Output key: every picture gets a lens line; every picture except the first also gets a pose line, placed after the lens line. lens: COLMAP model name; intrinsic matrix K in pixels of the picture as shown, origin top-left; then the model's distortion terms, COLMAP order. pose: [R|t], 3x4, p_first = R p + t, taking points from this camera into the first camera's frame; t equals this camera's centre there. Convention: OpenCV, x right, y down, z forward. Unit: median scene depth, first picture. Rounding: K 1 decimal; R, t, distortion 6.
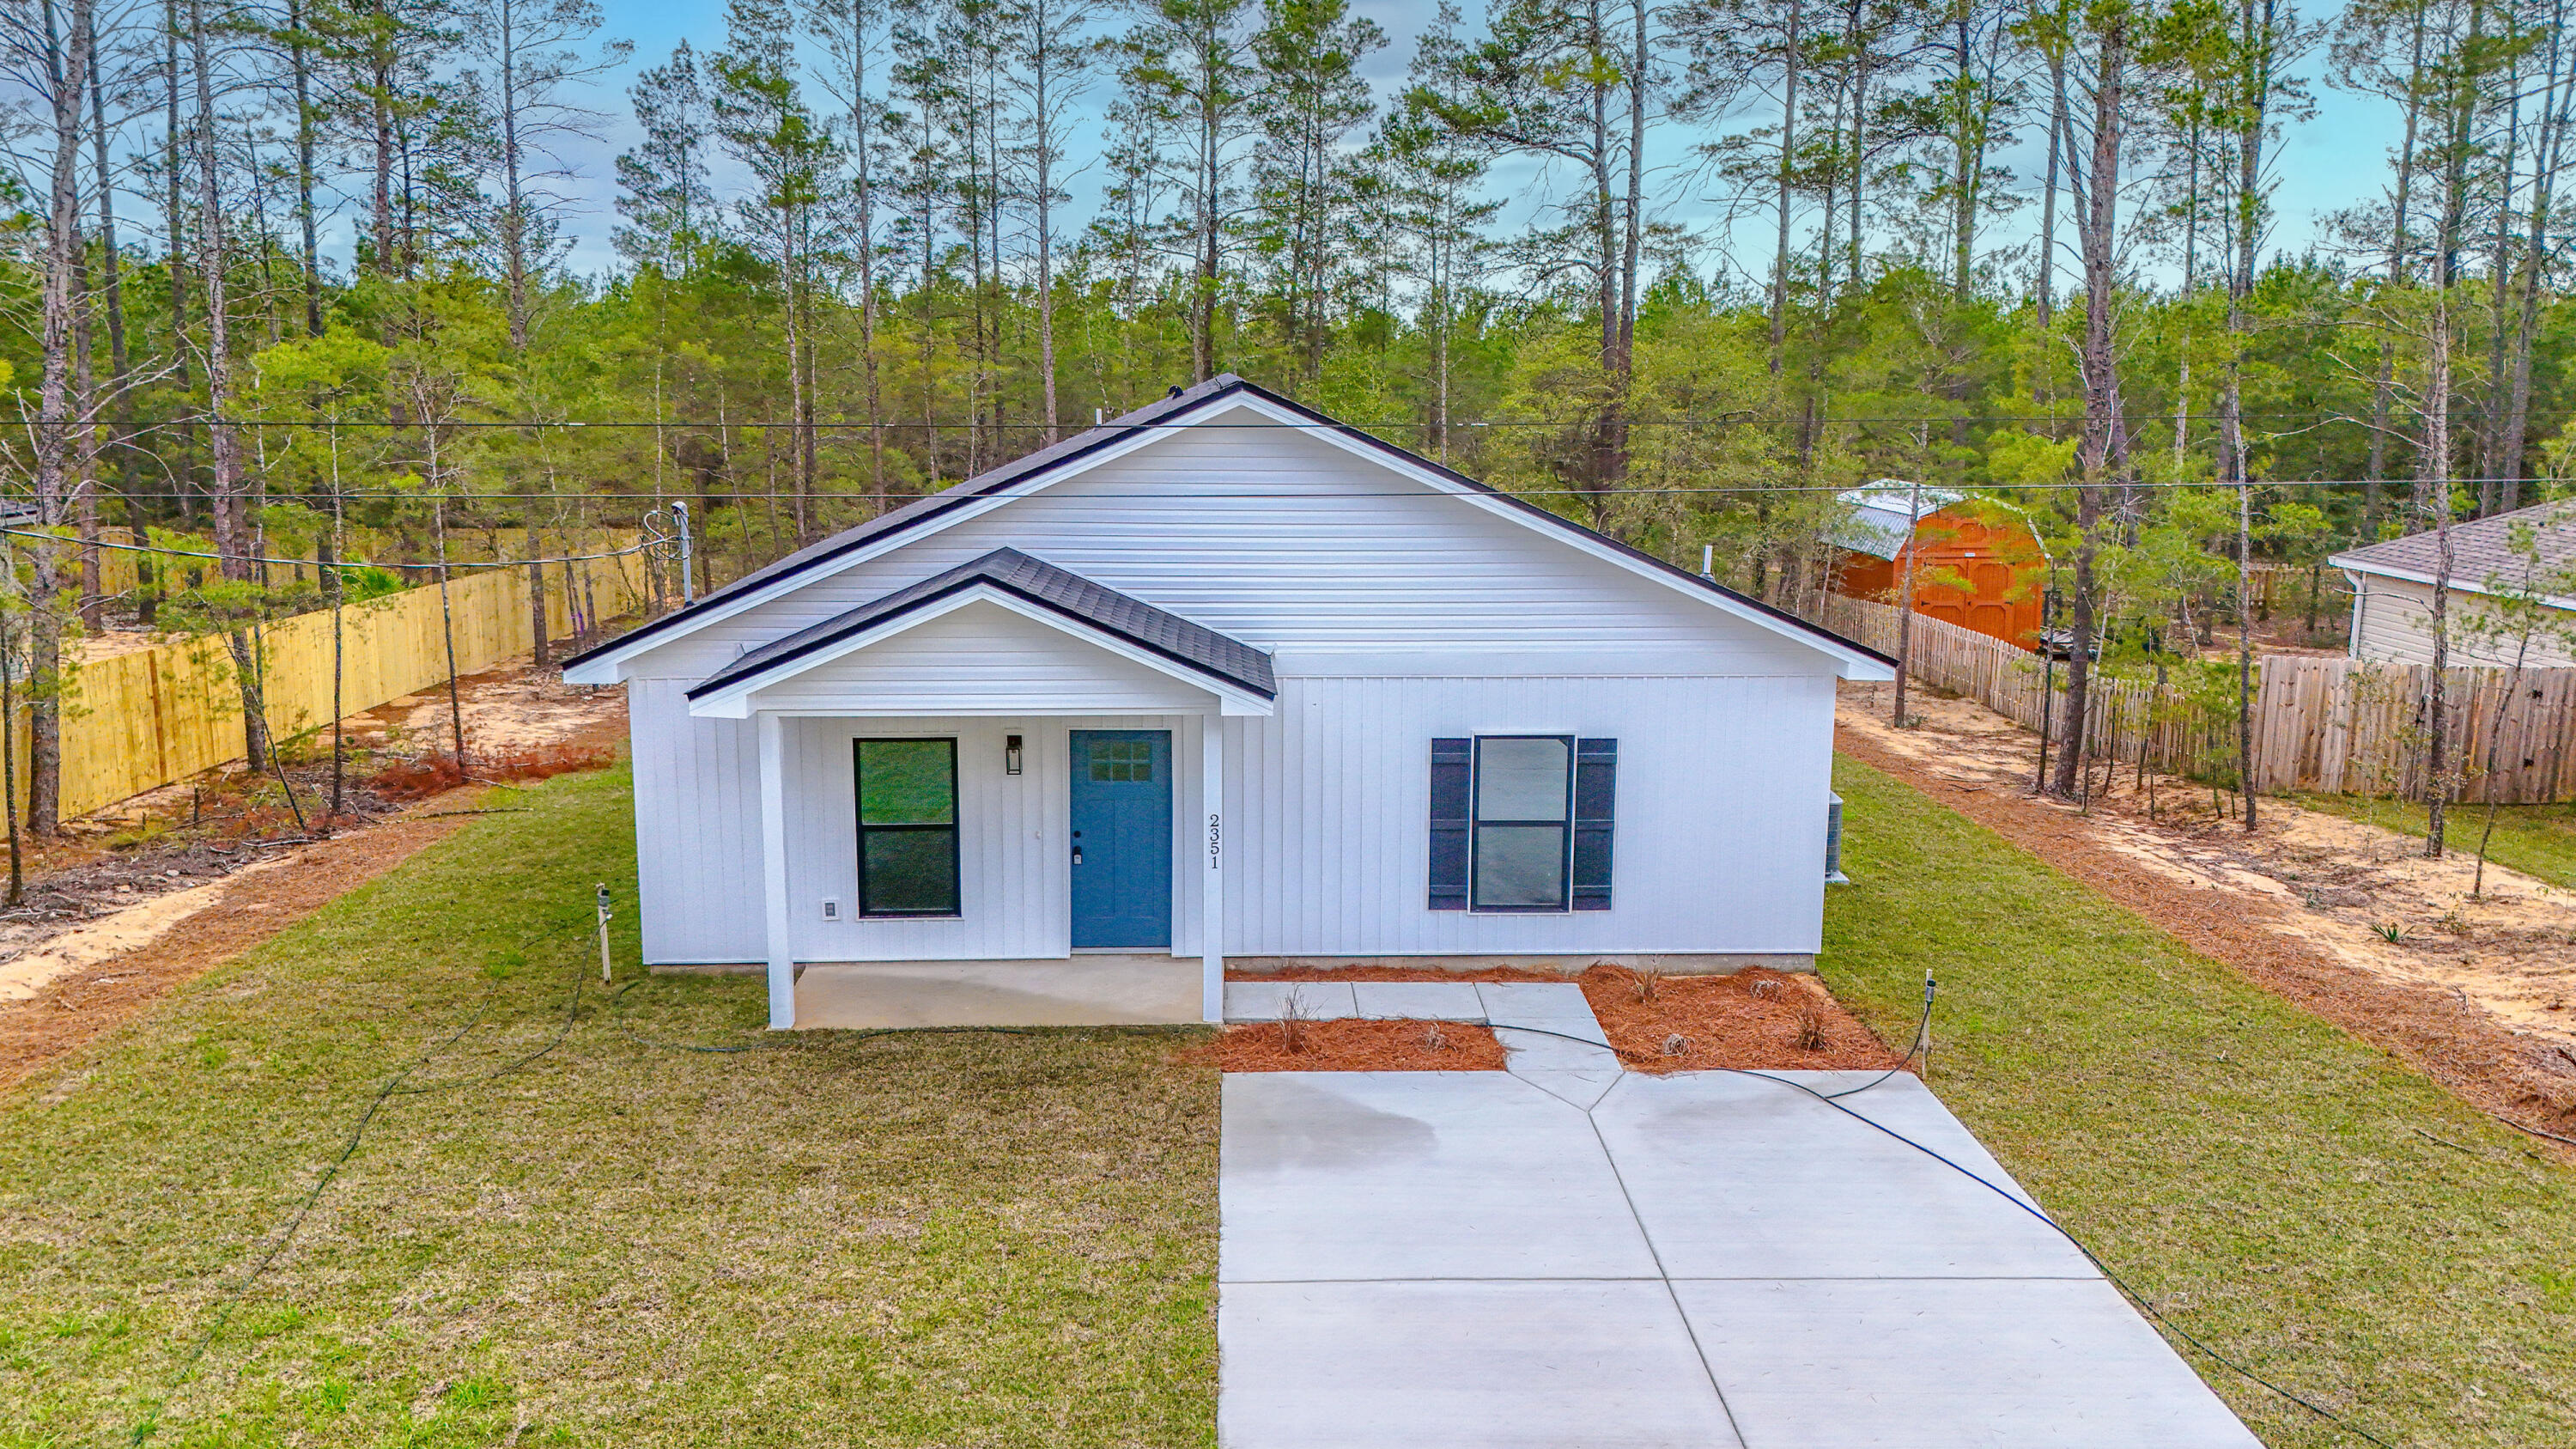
lens RADIAL K [[1899.0, 0, 1288.0], [0, 1899.0, 724.5], [0, 0, 1]] dist [0.083333, -0.086326]
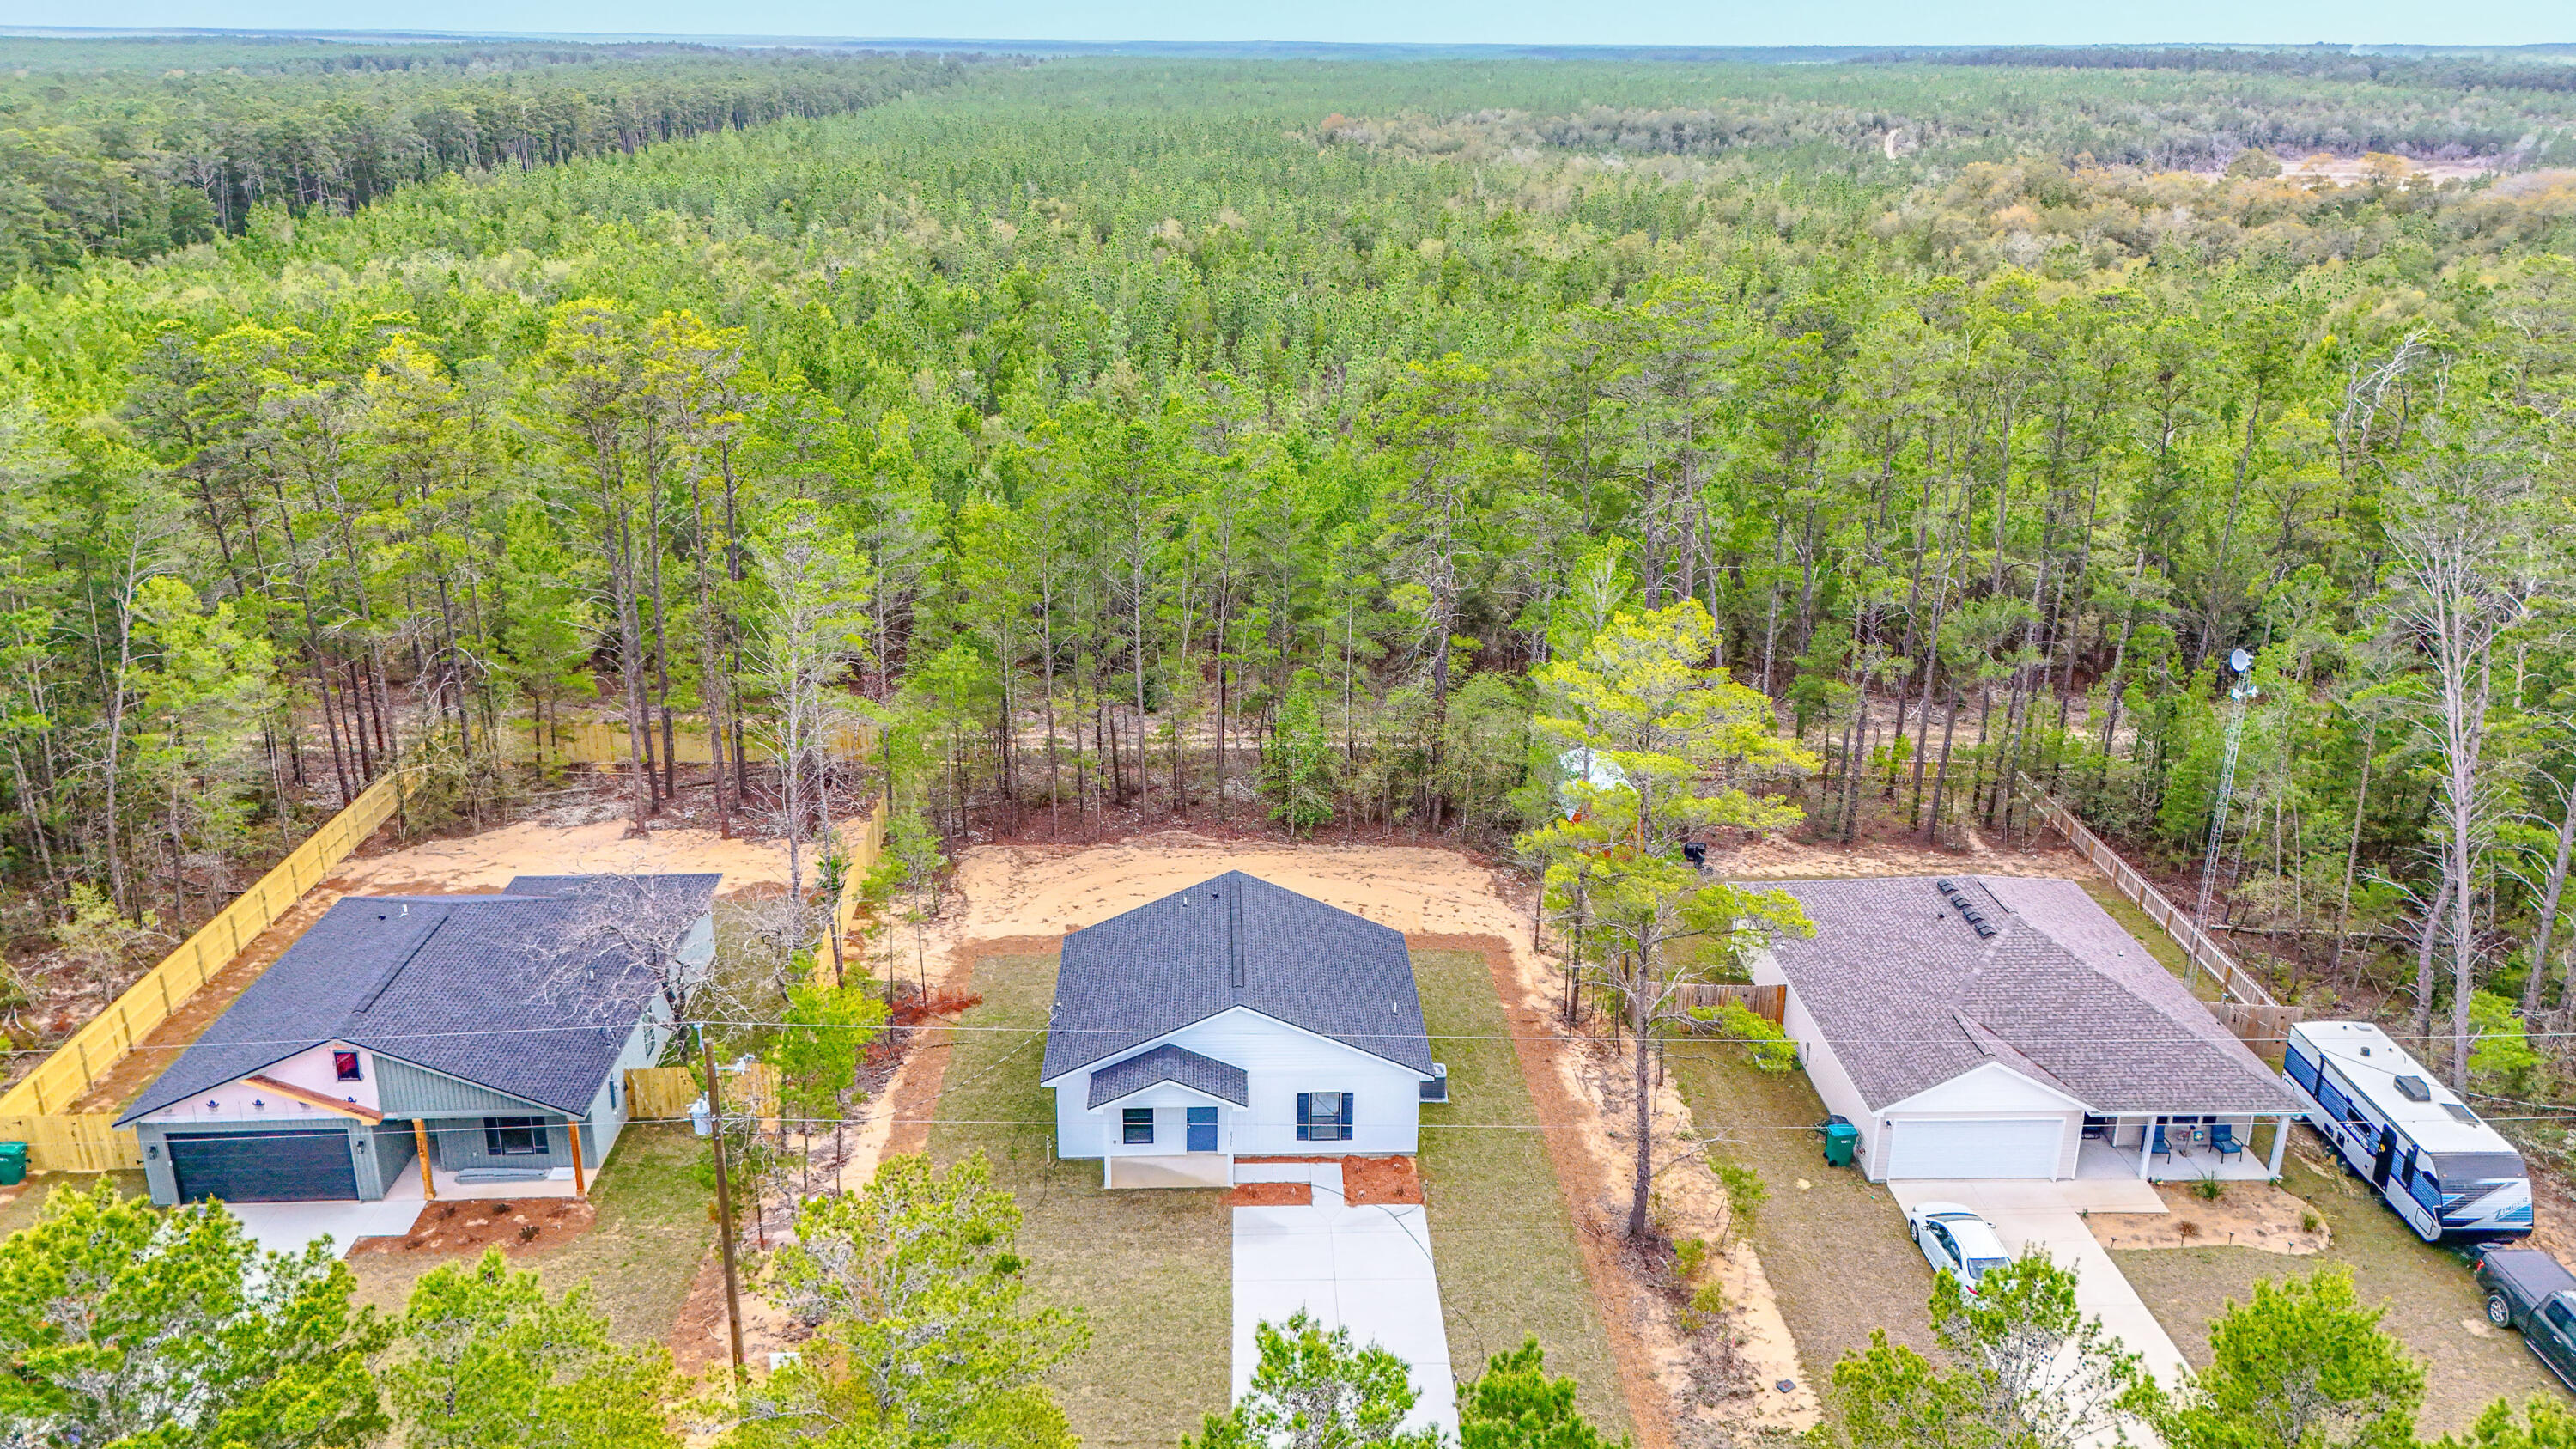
lens RADIAL K [[1899.0, 0, 1288.0], [0, 1899.0, 724.5], [0, 0, 1]] dist [0.083333, -0.086326]
pose [[0.999984, 0.002940, -0.004865, 0.076599], [-0.002068, 0.985383, 0.170343, -1.210166], [0.005294, -0.170331, 0.985373, -2.189835]]
